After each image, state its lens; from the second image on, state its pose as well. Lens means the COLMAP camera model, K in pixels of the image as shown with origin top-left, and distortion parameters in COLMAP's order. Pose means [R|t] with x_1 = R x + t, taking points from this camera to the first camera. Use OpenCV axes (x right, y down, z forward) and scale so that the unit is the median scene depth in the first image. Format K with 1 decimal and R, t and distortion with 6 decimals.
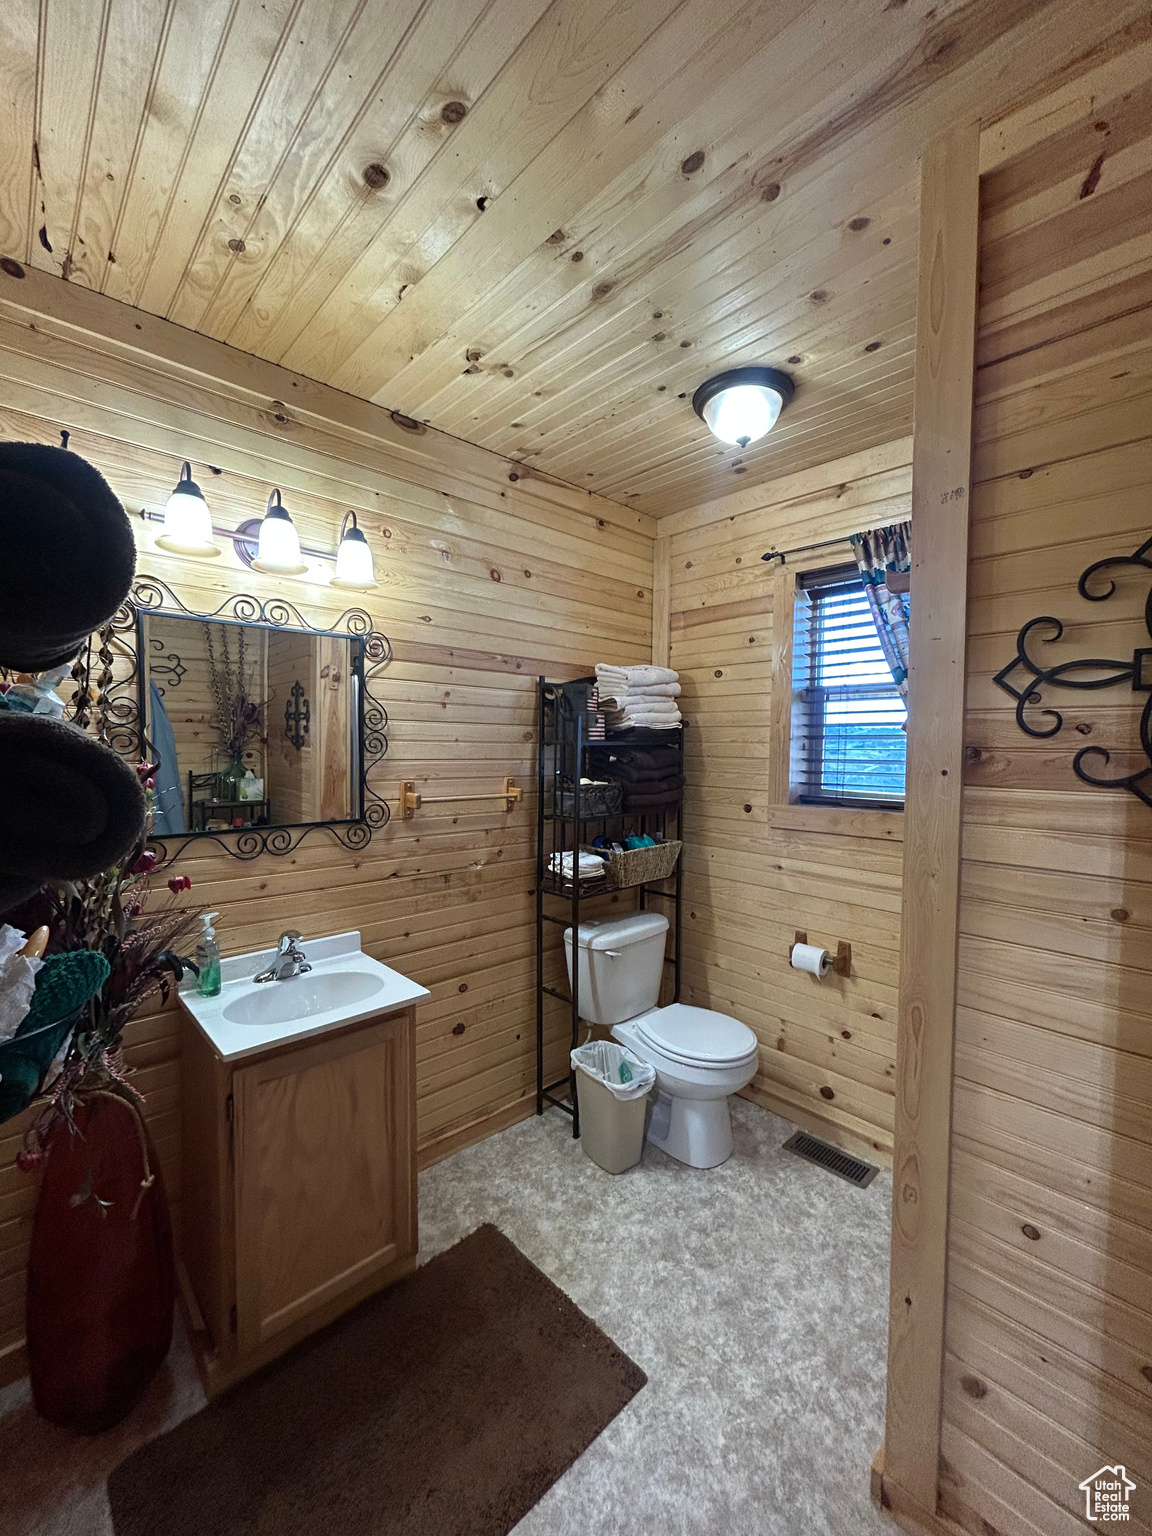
lens RADIAL K [[615.2, 0, 581.9], [0, 615.2, 774.1], [0, 0, 1]] dist [0.001517, -0.000929]
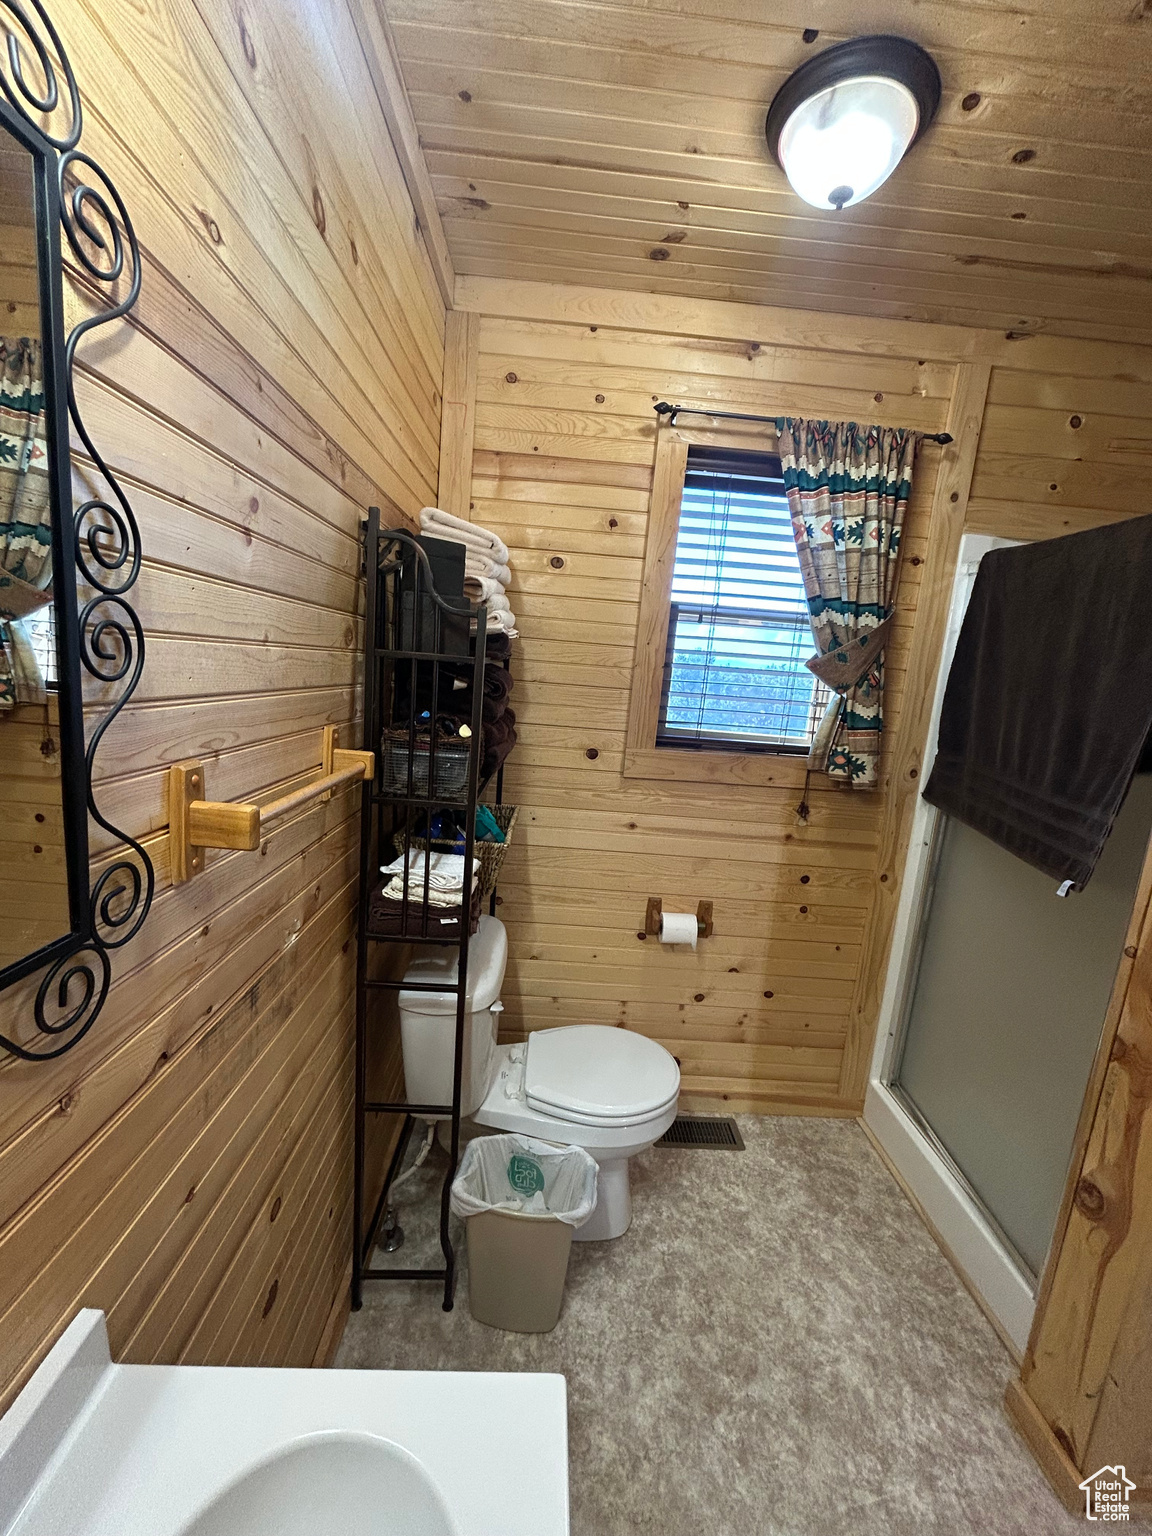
lens RADIAL K [[615.2, 0, 573.9], [0, 615.2, 767.7], [0, 0, 1]] dist [0.001517, -0.000929]
pose [[0.663902, -0.078495, 0.743688, -0.381989], [-0.038372, 0.989590, 0.138704, -0.038496], [-0.746834, -0.120622, 0.653979, 0.635458]]
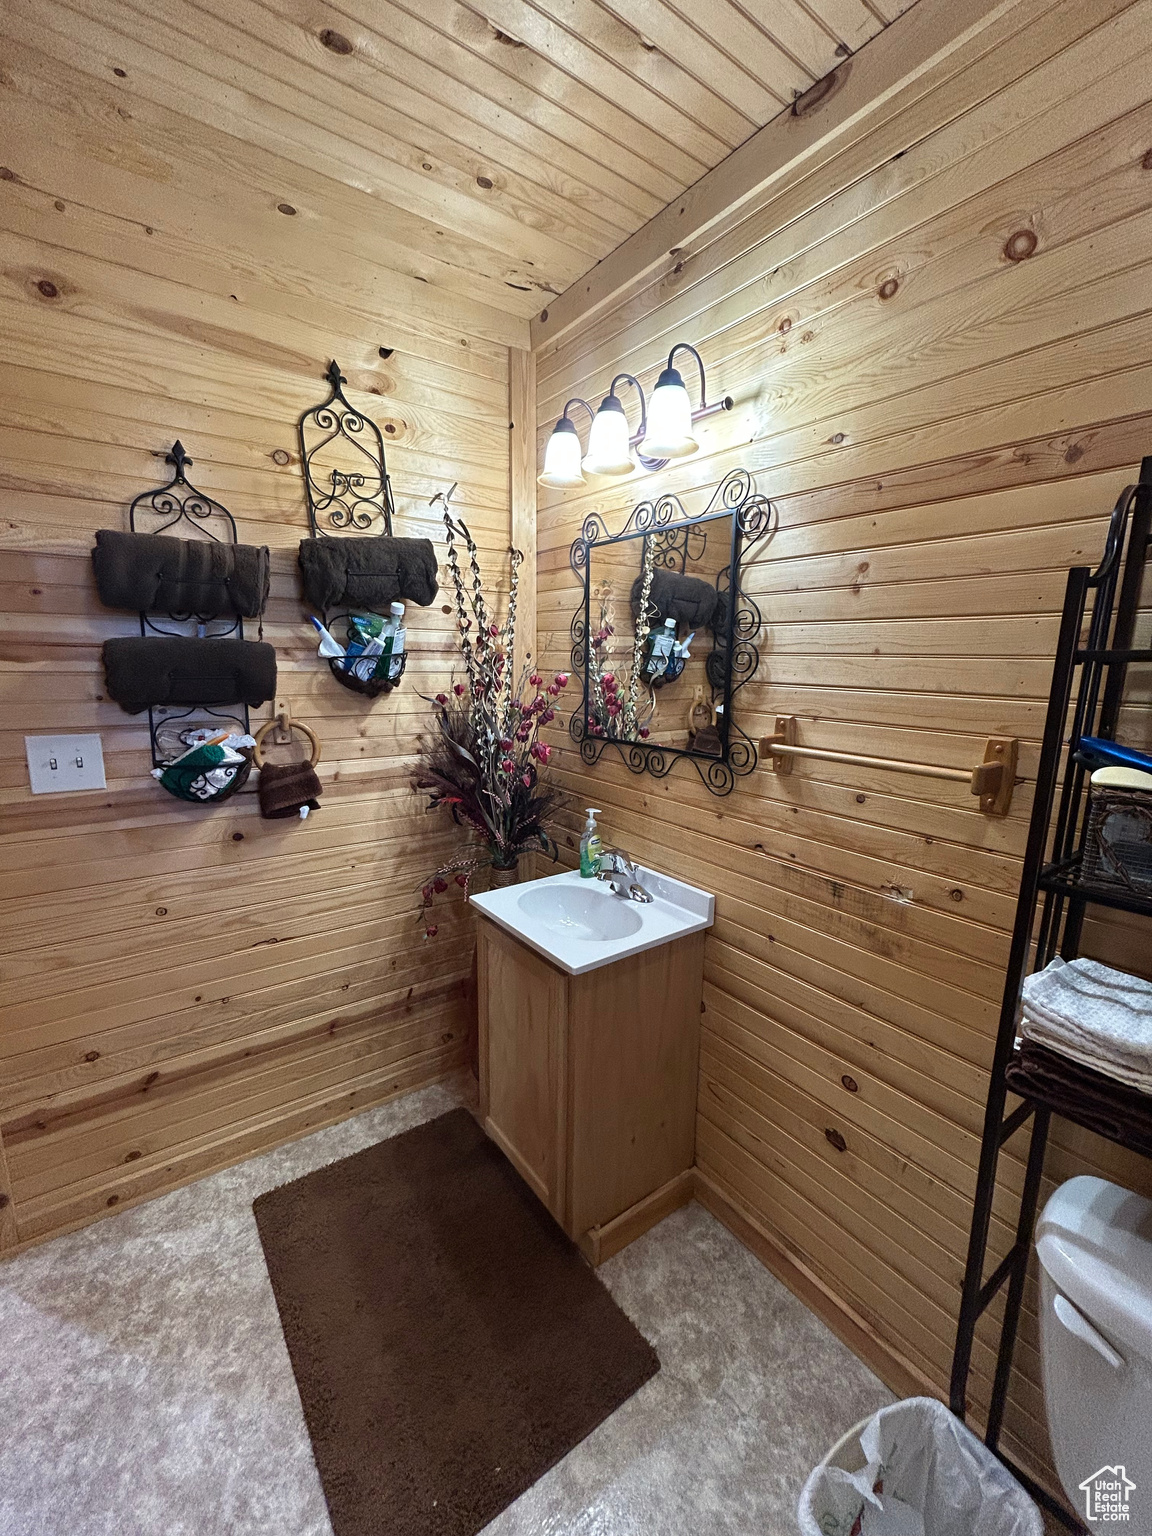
lens RADIAL K [[615.2, 0, 568.8], [0, 615.2, 762.1], [0, 0, 1]] dist [0.001517, -0.000929]
pose [[-0.138131, 0.160883, -0.977260, 0.391402], [-0.053651, 0.984054, 0.169585, -0.039402], [0.988960, 0.075855, -0.127297, 0.848871]]
